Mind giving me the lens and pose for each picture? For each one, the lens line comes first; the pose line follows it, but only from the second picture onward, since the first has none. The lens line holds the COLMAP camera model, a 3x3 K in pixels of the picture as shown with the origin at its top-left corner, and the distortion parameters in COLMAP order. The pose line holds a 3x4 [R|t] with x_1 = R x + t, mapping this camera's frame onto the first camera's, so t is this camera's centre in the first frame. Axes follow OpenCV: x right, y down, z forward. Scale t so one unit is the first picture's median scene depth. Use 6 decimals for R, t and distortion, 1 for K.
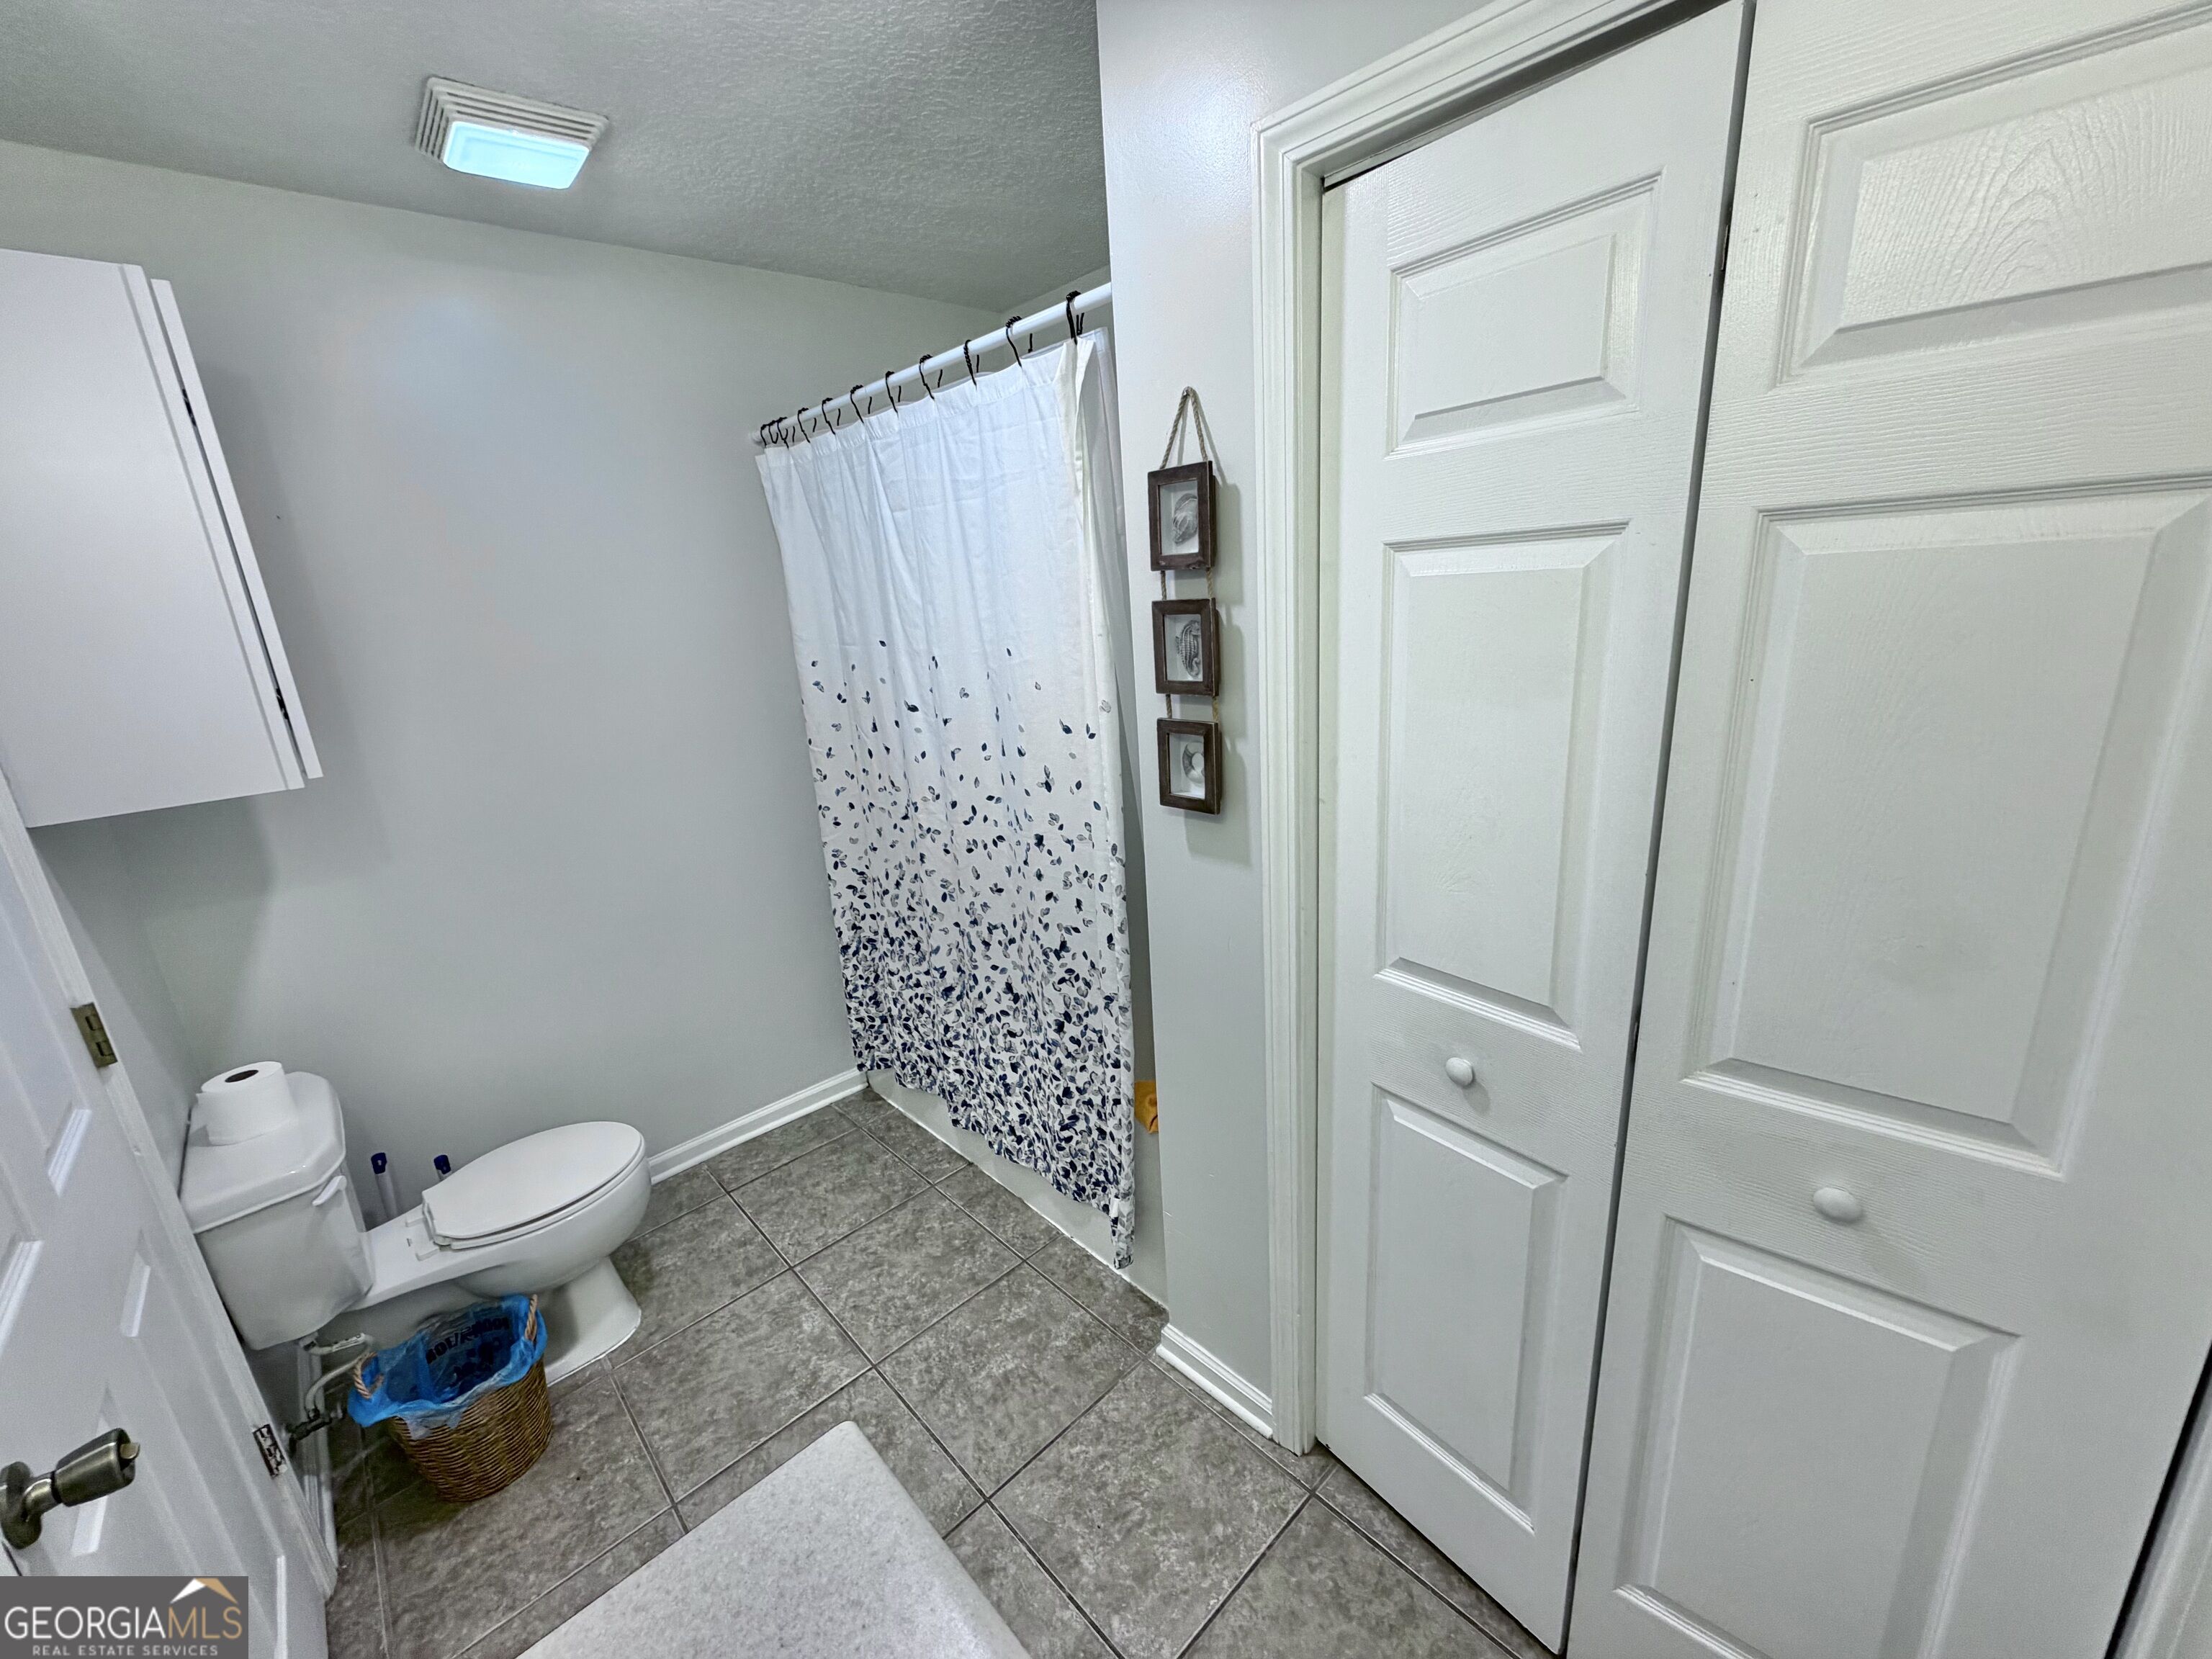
lens RADIAL K [[879.4, 0, 1091.6], [0, 879.4, 830.4], [0, 0, 1]] dist [0.003024, -0.000601]
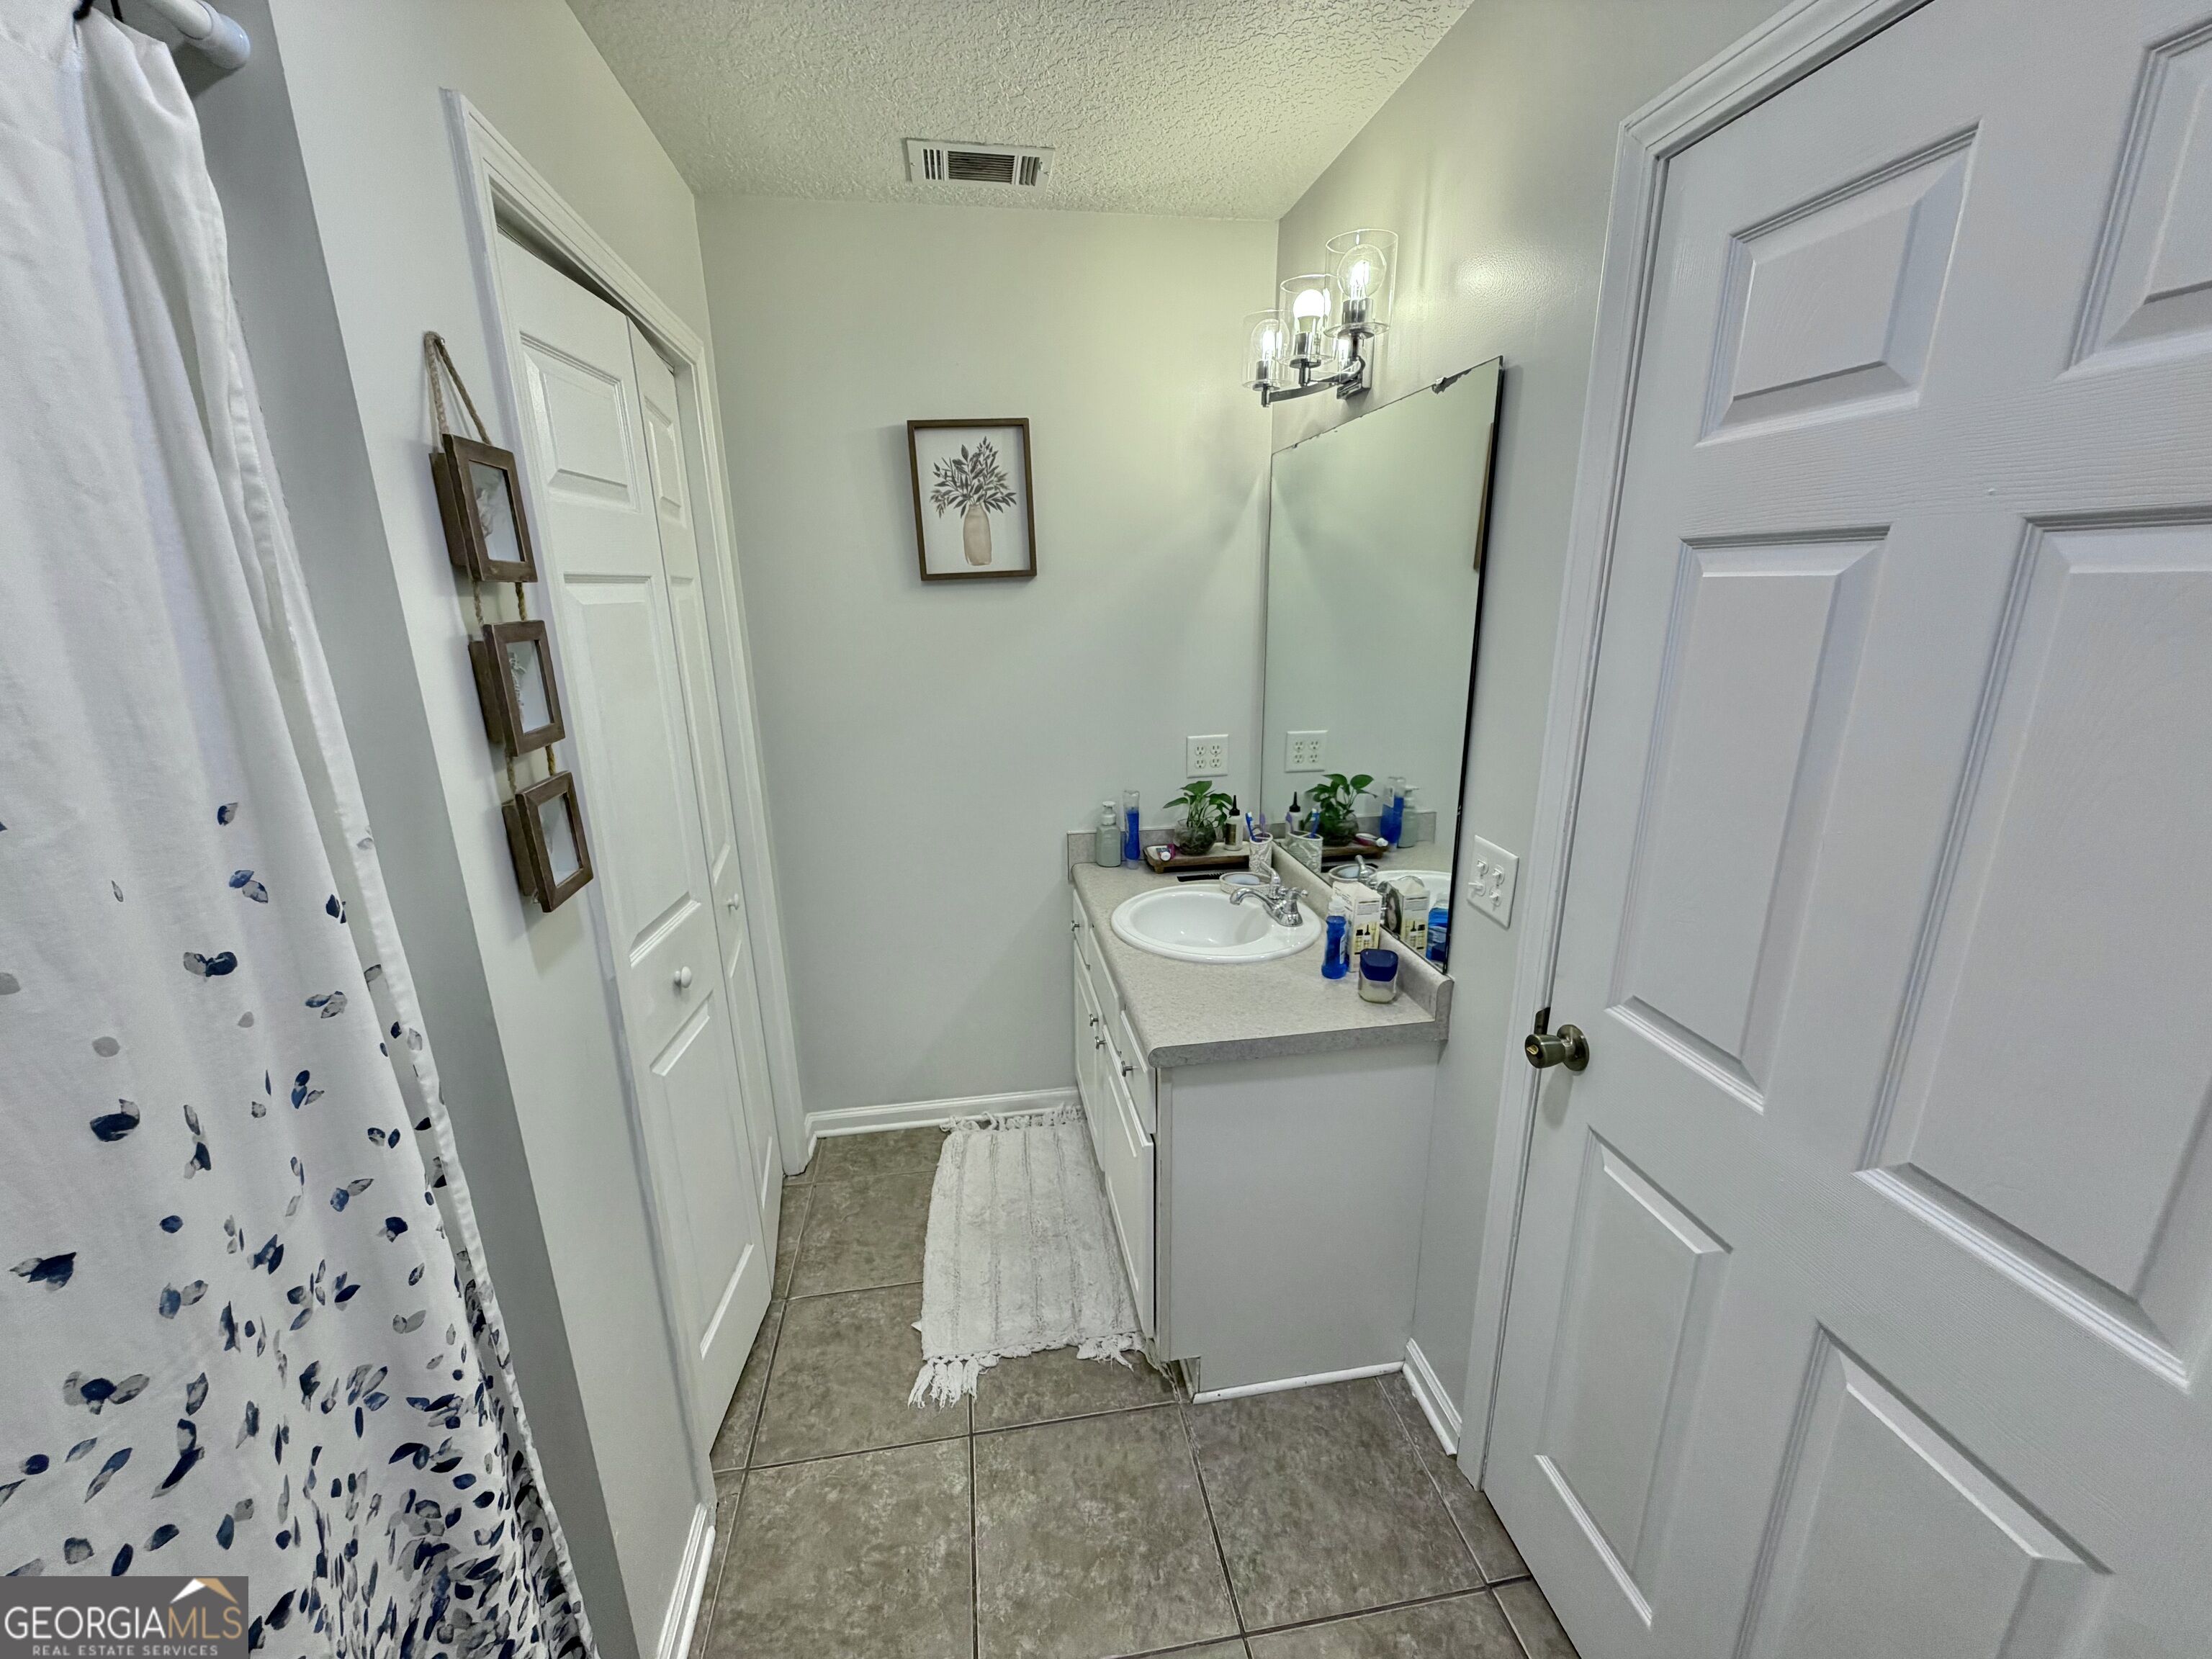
lens RADIAL K [[879.4, 0, 1100.1], [0, 879.4, 834.7], [0, 0, 1]] dist [0.003024, -0.000601]
pose [[-0.829950, -0.072805, 0.553067, -0.659421], [0.218980, 0.869342, 0.443048, -0.295197], [-0.513061, 0.488818, -0.705567, 1.220187]]
